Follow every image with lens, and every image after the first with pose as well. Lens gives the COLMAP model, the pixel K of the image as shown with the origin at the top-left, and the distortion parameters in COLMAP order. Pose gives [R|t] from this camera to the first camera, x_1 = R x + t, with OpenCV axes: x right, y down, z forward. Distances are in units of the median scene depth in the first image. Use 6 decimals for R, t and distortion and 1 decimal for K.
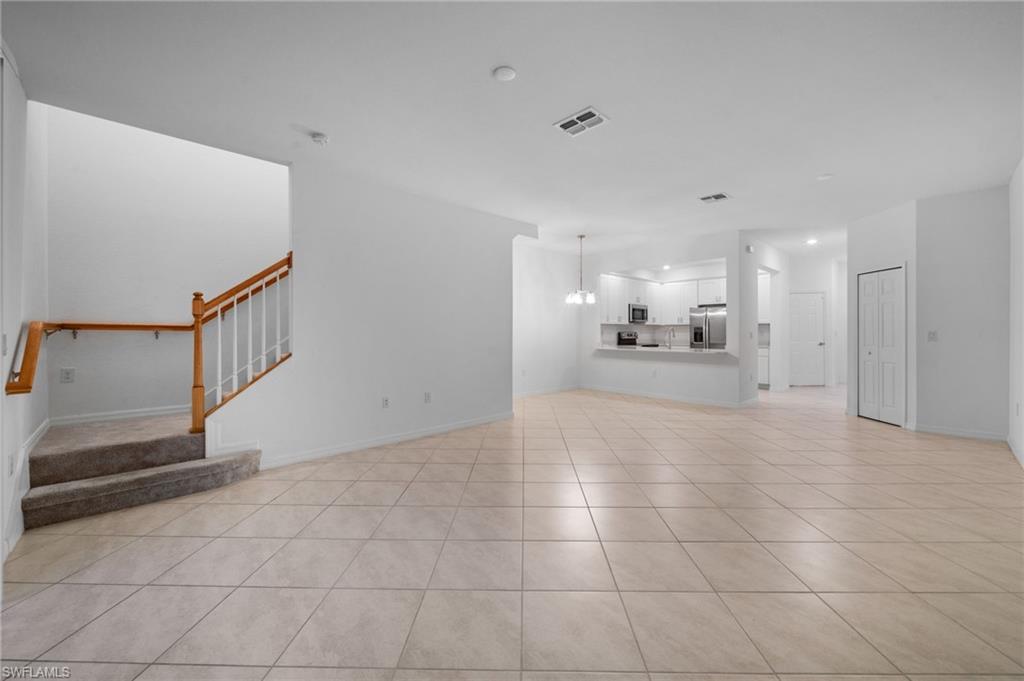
lens RADIAL K [[408.7, 0, 514.1], [0, 408.7, 335.8], [0, 0, 1]] dist [0.000702, -0.000098]
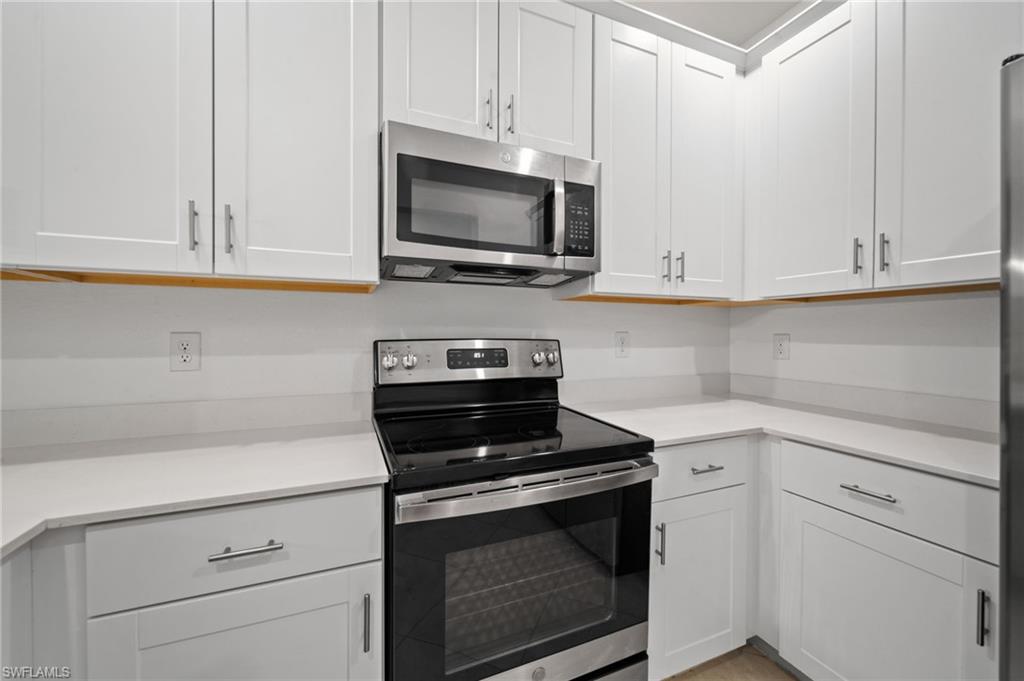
lens RADIAL K [[408.7, 0, 514.1], [0, 408.7, 335.8], [0, 0, 1]] dist [0.000702, -0.000098]
pose [[0.935129, 0.007851, -0.354219, 0.364564], [-0.008197, 0.999966, 0.000524, -0.011592], [0.354212, 0.002413, 0.935162, 0.880643]]
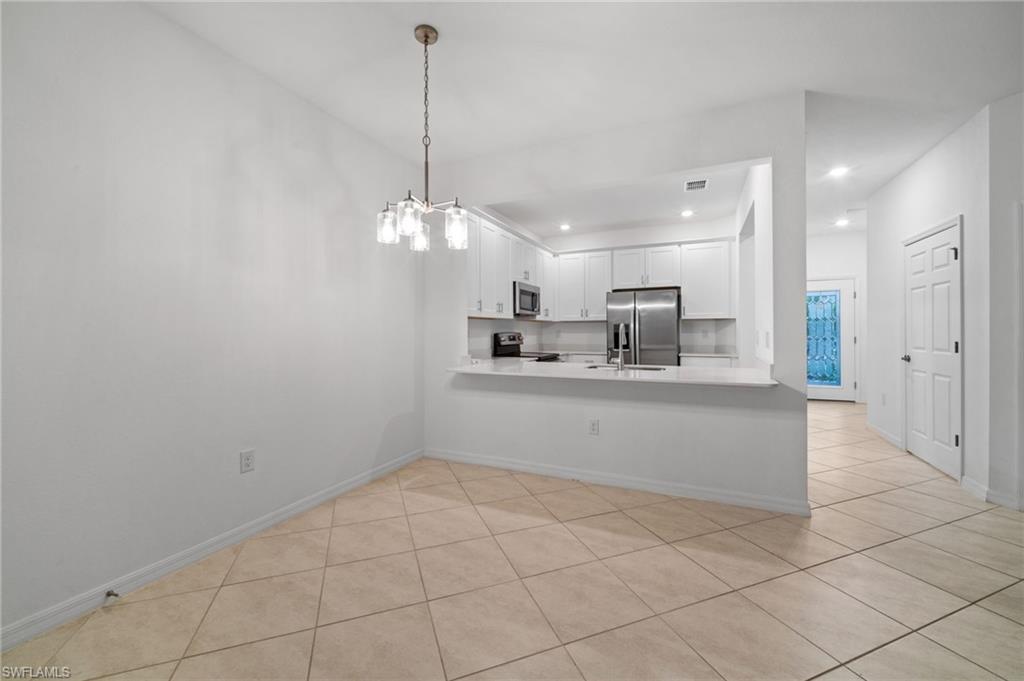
lens RADIAL K [[408.7, 0, 514.1], [0, 408.7, 335.8], [0, 0, 1]] dist [0.000702, -0.000098]
pose [[0.928343, -0.003400, 0.371710, 0.078941], [0.003315, 0.999994, 0.000870, -0.005853], [-0.371711, 0.000425, 0.928349, 0.489770]]
